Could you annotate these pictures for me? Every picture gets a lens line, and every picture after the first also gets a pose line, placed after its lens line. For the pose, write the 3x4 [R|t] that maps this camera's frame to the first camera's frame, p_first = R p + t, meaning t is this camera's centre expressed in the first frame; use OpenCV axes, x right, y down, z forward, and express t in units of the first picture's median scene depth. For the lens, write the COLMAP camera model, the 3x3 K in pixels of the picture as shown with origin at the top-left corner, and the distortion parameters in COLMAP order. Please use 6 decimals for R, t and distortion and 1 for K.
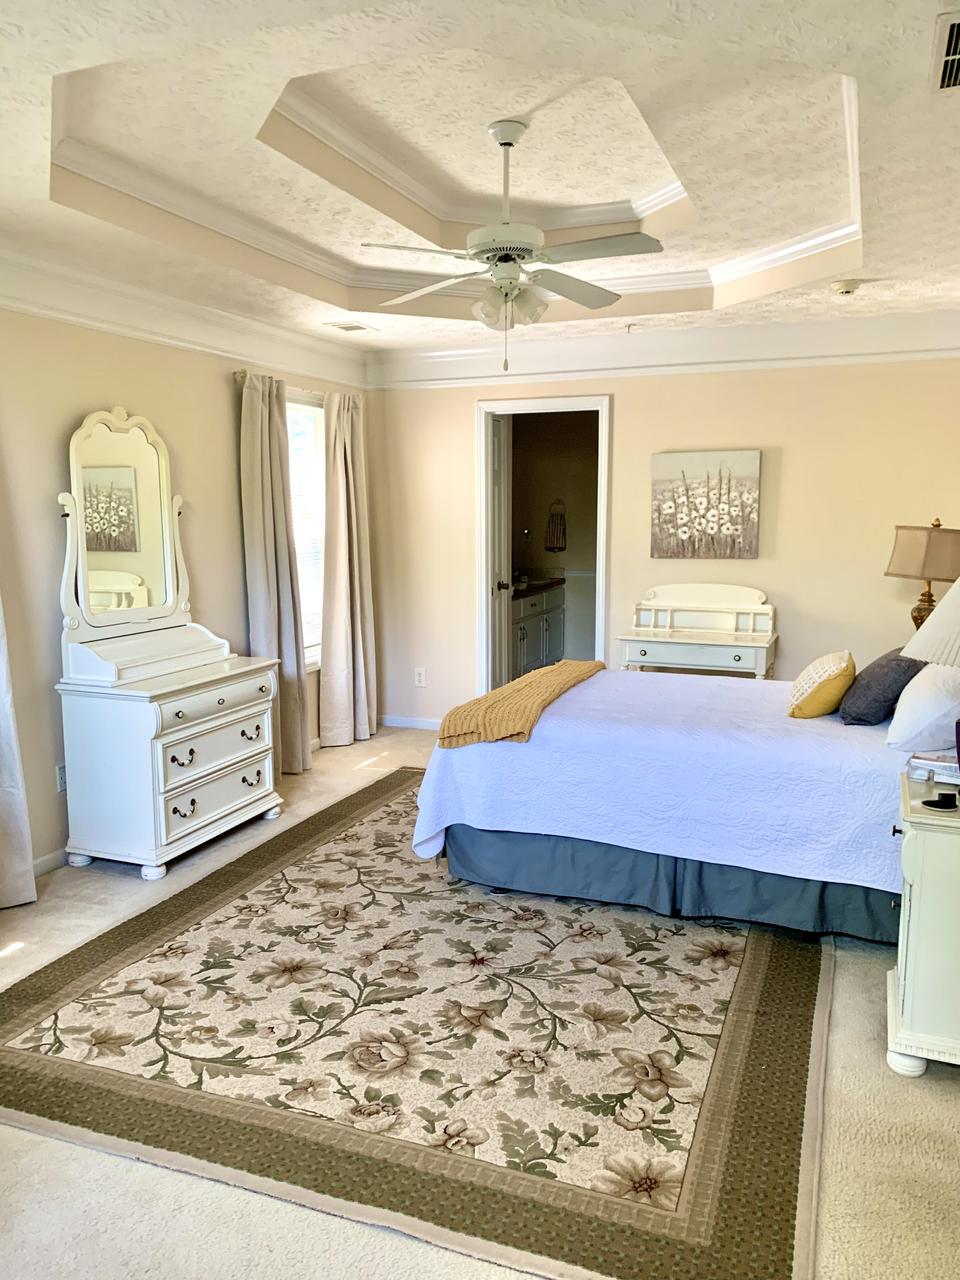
lens RADIAL K [[966.8, 0, 477.6], [0, 966.8, 641.0], [0, 0, 1]] dist [0.044765, -0.037440]
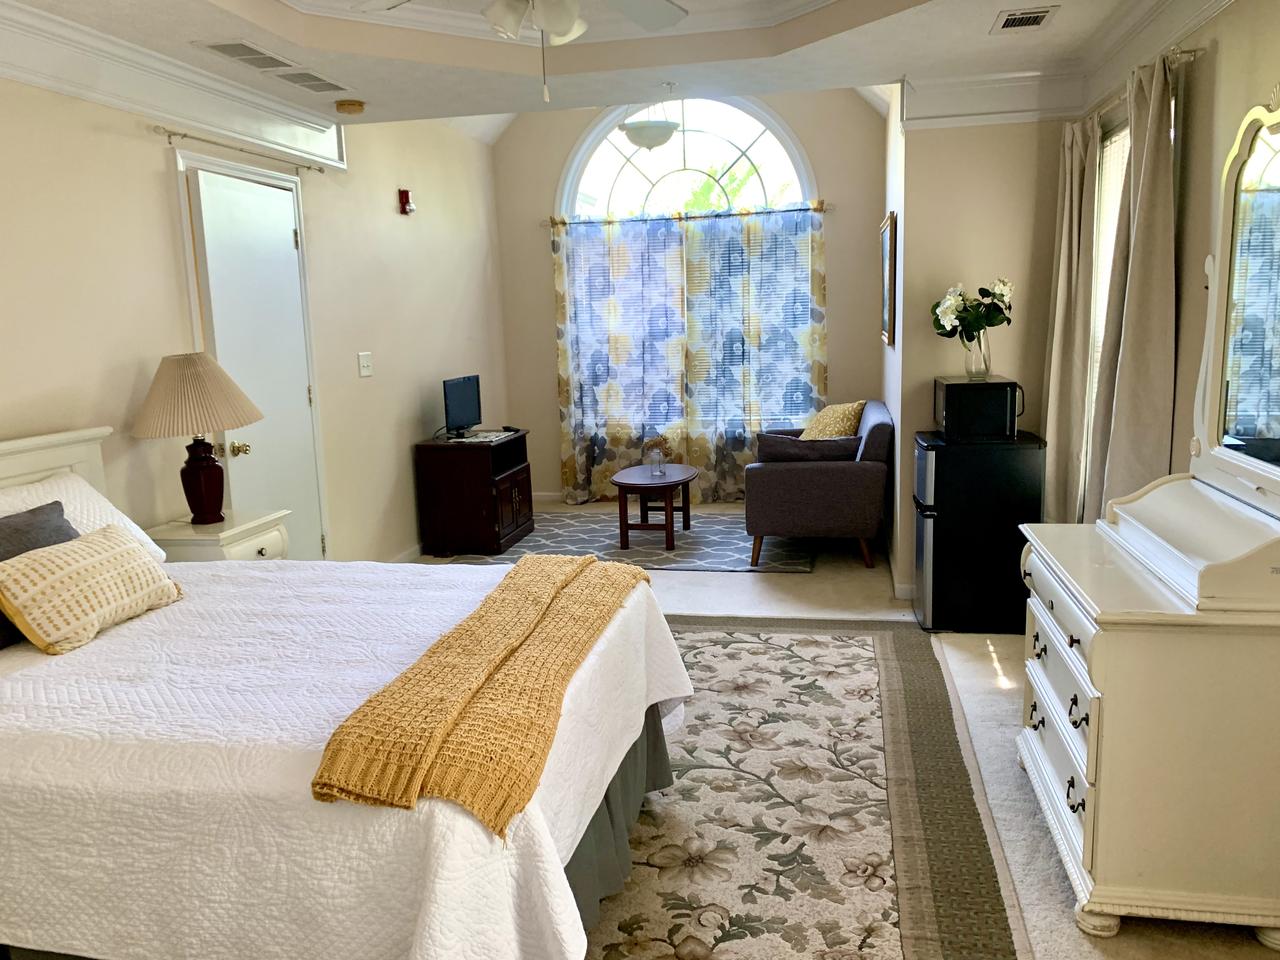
lens RADIAL K [[966.8, 0, 642.6], [0, 966.8, 483.9], [0, 0, 1]] dist [0.044765, -0.037440]
pose [[-0.983688, 0.066613, -0.167093, 0.137012], [0.012517, 0.952002, 0.305836, -0.332354], [0.179445, 0.298755, -0.937307, 2.516799]]
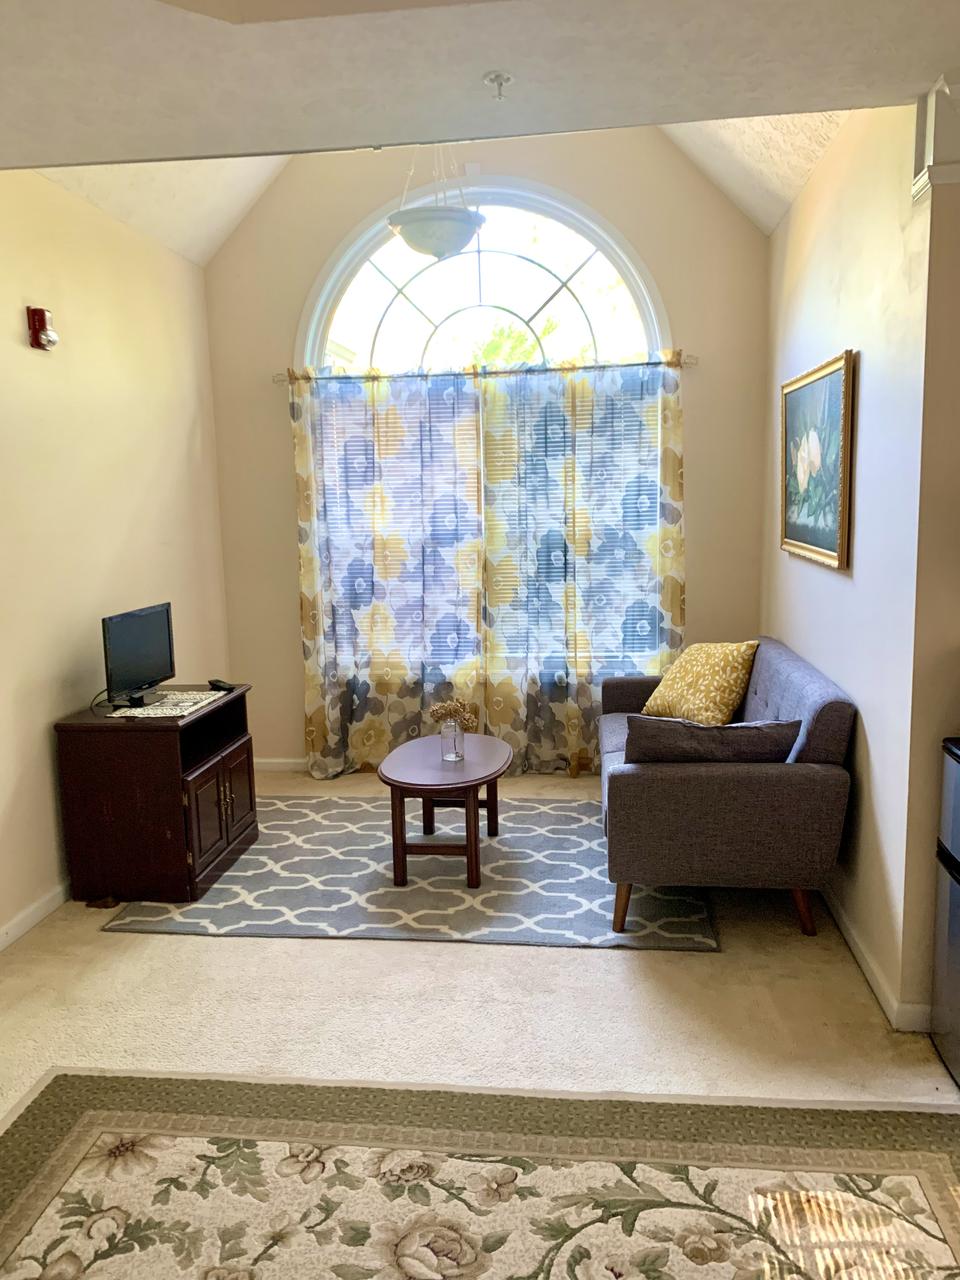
lens RADIAL K [[966.8, 0, 487.6], [0, 966.8, 626.7], [0, 0, 1]] dist [0.044765, -0.037440]
pose [[-0.964855, 0.062729, -0.255185, 0.020550], [-0.007881, 0.963746, 0.266703, -0.234552], [0.262663, 0.259341, -0.929382, 1.645755]]
